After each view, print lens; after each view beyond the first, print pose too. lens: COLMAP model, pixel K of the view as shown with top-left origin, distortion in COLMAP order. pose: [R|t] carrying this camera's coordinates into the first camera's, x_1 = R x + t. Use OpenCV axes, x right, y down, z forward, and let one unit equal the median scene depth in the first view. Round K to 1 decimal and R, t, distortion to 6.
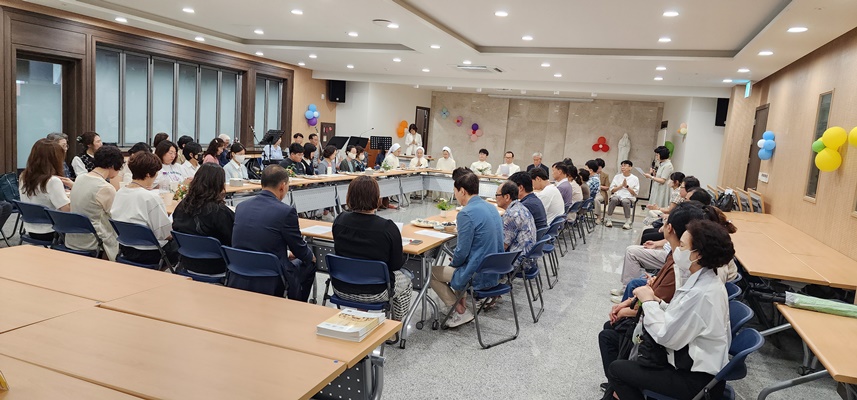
lens RADIAL K [[567.8, 0, 424.7], [0, 567.8, 200.3], [0, 0, 1]] dist [0.091486, -0.088087]
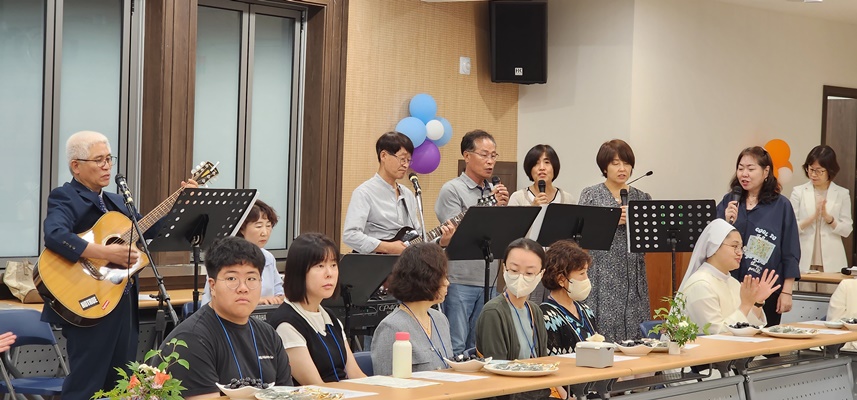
lens RADIAL K [[1711.6, 0, 428.3], [0, 1711.6, 171.4], [0, 0, 1]] dist [0.017367, 0.131054]
pose [[0.967056, -0.045845, -0.250400, 0.008079], [0.011251, 0.990385, -0.137877, -0.024644], [0.254314, 0.130518, 0.958274, 0.276732]]
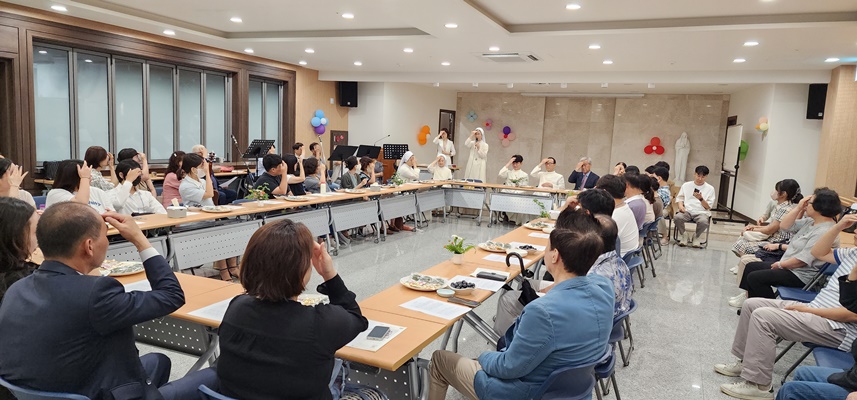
lens RADIAL K [[567.8, 0, 424.7], [0, 567.8, 200.3], [0, 0, 1]] dist [0.091486, -0.088087]
pose [[0.997987, -0.022565, -0.059262, 0.016417], [0.021794, 0.999670, -0.013617, -0.016360], [0.059550, 0.012298, 0.998150, 0.163394]]
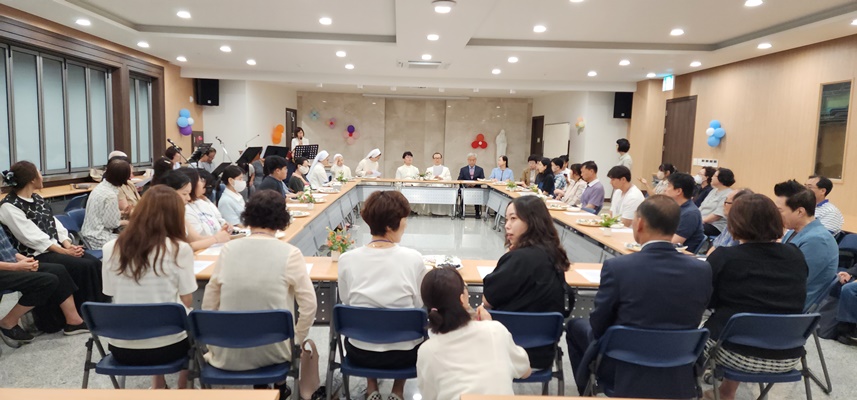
lens RADIAL K [[567.8, 0, 424.7], [0, 567.8, 200.3], [0, 0, 1]] dist [0.091486, -0.088087]
pose [[0.922477, -0.089766, 0.375470, -0.240303], [0.089905, 0.995802, 0.017189, -0.028145], [-0.375437, 0.017900, 0.926675, 0.147970]]
